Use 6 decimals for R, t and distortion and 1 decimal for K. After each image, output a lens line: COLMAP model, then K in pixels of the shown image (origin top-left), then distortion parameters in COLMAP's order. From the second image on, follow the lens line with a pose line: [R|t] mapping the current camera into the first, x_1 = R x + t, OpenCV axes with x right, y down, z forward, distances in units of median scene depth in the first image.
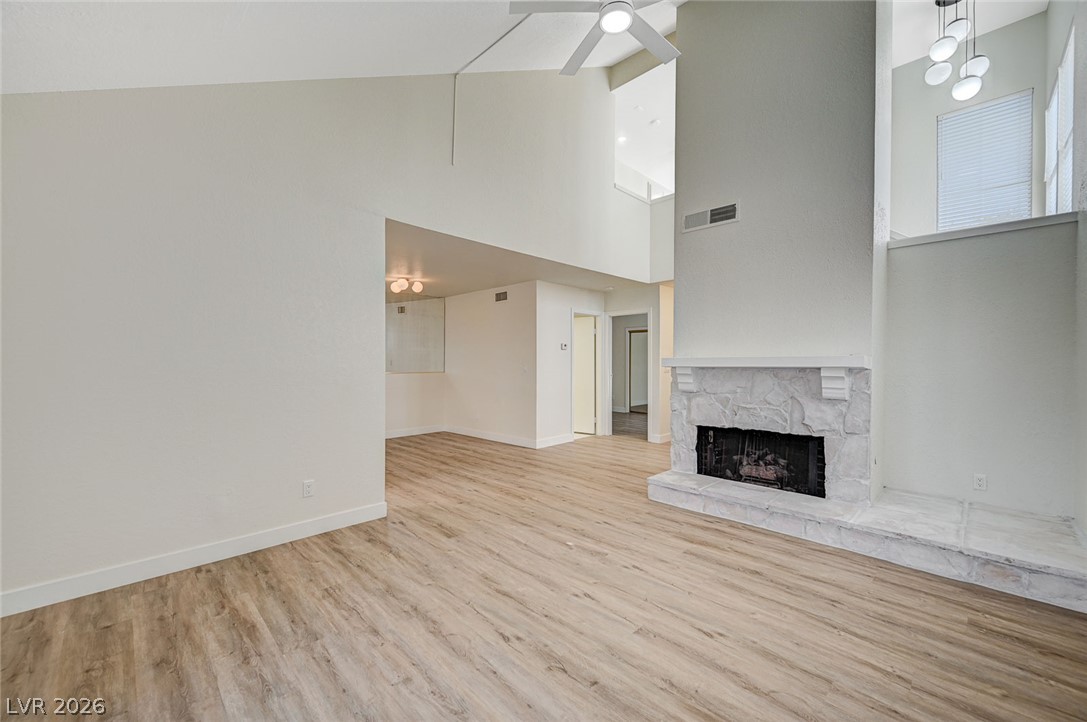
lens RADIAL K [[437.0, 0, 537.6], [0, 437.0, 362.2], [0, 0, 1]] dist [0.000599, -0.000214]
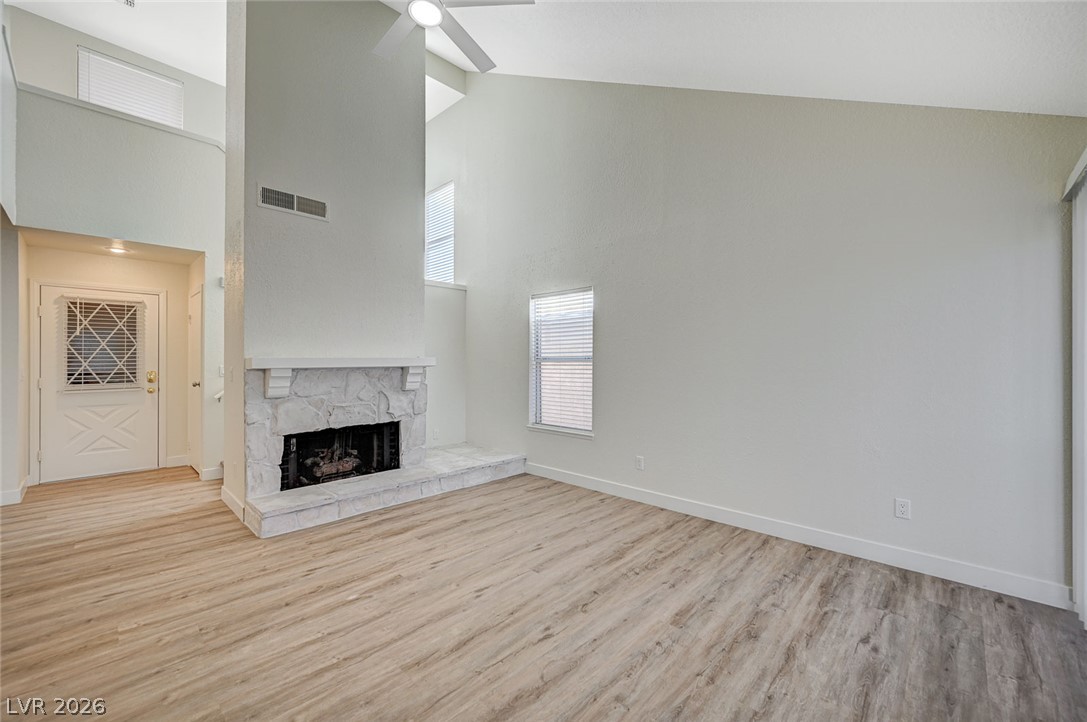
lens RADIAL K [[437.0, 0, 548.0], [0, 437.0, 359.1], [0, 0, 1]] dist [0.000599, -0.000214]
pose [[-0.044721, 0.004340, 0.998990, -0.653582], [0.002027, 0.999989, -0.004254, -0.003141], [-0.998997, 0.001835, -0.044729, 0.628358]]
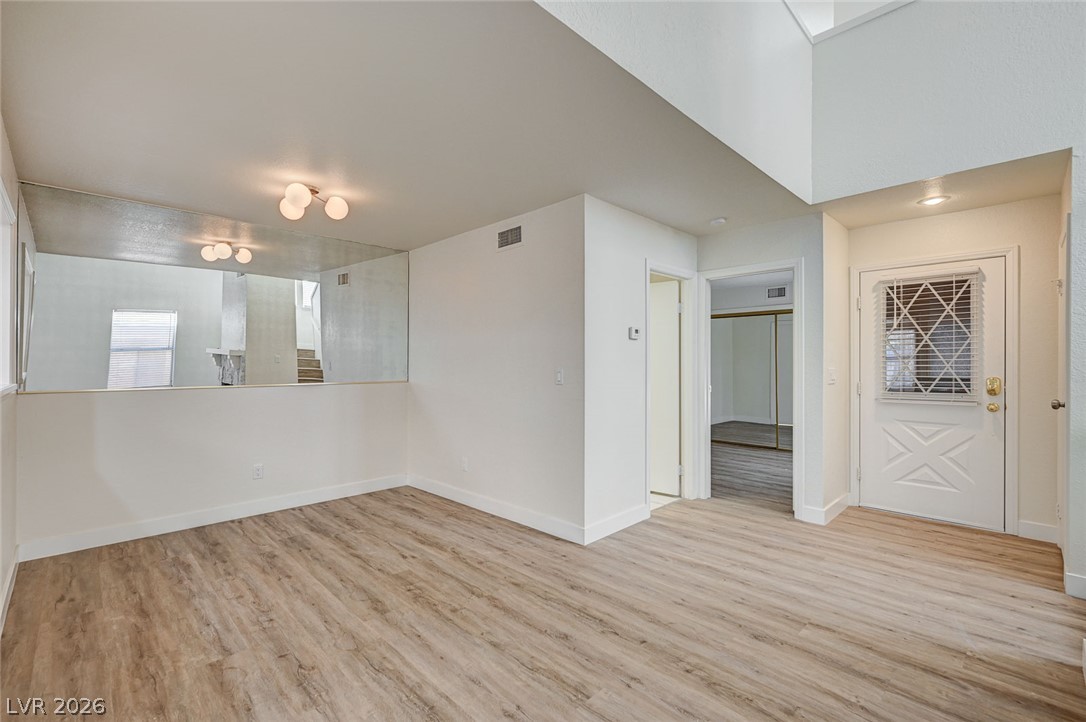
lens RADIAL K [[481.4, 0, 547.0], [0, 481.4, 361.4], [0, 0, 1]] dist [0.001085, -0.000931]
pose [[0.999907, -0.000527, 0.013630, -0.095551], [0.000553, 0.999998, -0.001926, -0.004569], [-0.013628, 0.001933, 0.999905, 0.875385]]
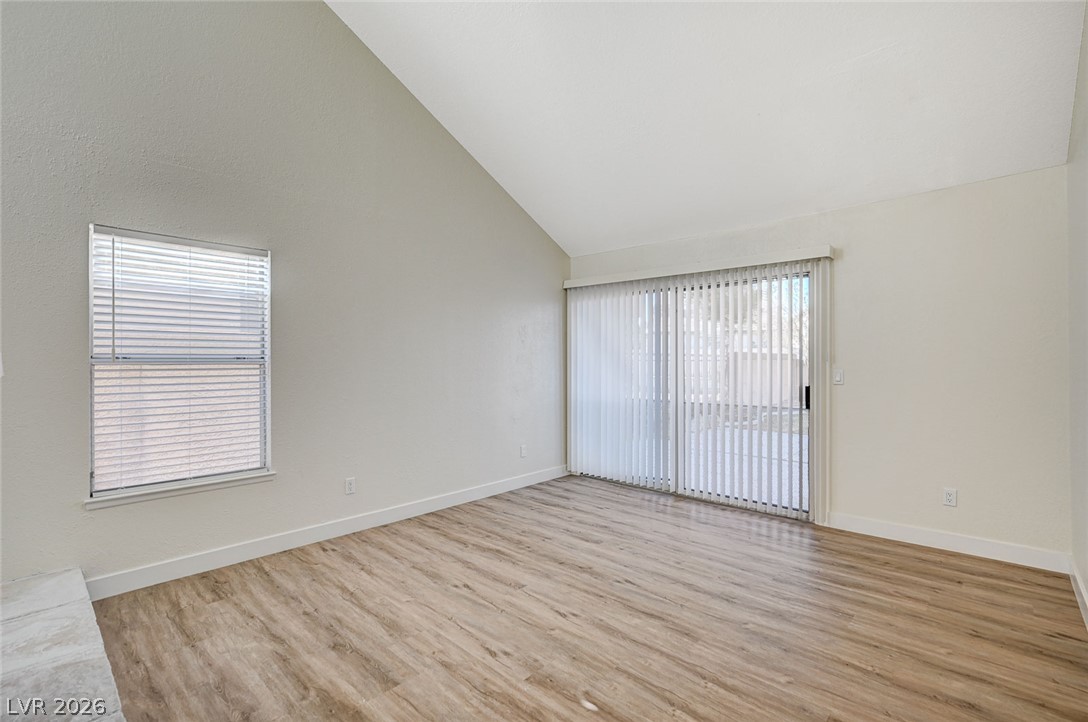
lens RADIAL K [[482.3, 0, 551.9], [0, 482.3, 362.4], [0, 0, 1]] dist [0.001085, -0.000931]
pose [[-0.998166, 0.001097, -0.060530, 0.140897], [0.001007, 0.999998, 0.001510, -0.004231], [0.060532, 0.001446, -0.998165, 1.436953]]
